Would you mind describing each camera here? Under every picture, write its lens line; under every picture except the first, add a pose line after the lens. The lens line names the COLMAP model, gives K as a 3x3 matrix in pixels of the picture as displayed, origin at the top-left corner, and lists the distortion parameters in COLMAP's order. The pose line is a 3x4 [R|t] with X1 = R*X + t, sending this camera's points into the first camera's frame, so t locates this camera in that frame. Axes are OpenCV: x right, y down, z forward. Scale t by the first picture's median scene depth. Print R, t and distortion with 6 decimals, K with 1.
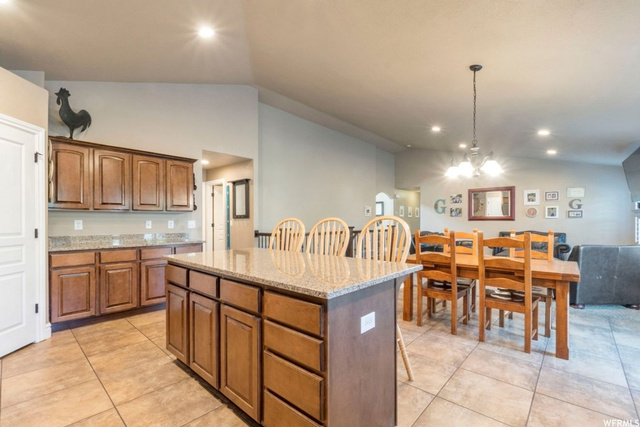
lens RADIAL K [[285.8, 0, 322.2], [0, 285.8, 222.0], [0, 0, 1]] dist [-0.000743, -0.000148]
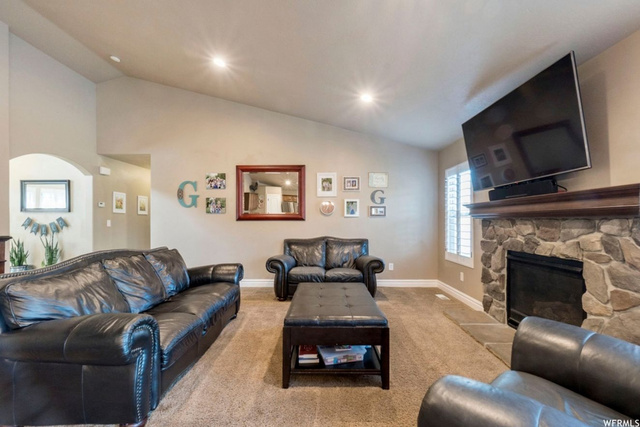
lens RADIAL K [[284.0, 0, 322.8], [0, 284.0, 219.5], [0, 0, 1]] dist [-0.000302, 0.000026]
pose [[0.754551, 0.000735, 0.656241, 0.300797], [0.004138, 0.999974, -0.005877, -0.003817], [-0.656228, 0.007150, 0.754528, 0.513931]]
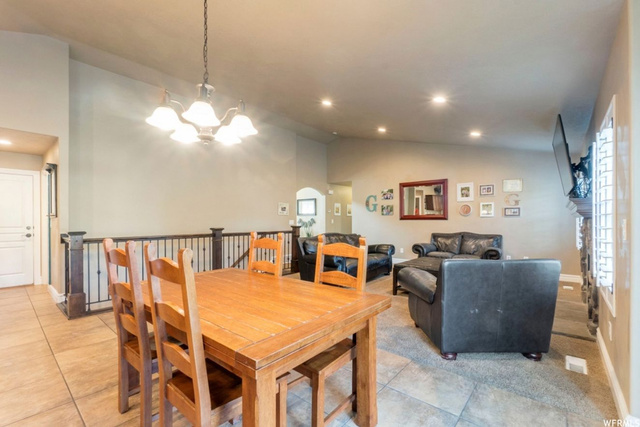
lens RADIAL K [[284.0, 0, 322.8], [0, 284.0, 219.5], [0, 0, 1]] dist [-0.000302, 0.000026]
pose [[0.999544, -0.002622, 0.030073, 0.283923], [0.002801, 0.999978, -0.005929, -0.002030], [-0.030057, 0.006011, 0.999530, 0.177067]]
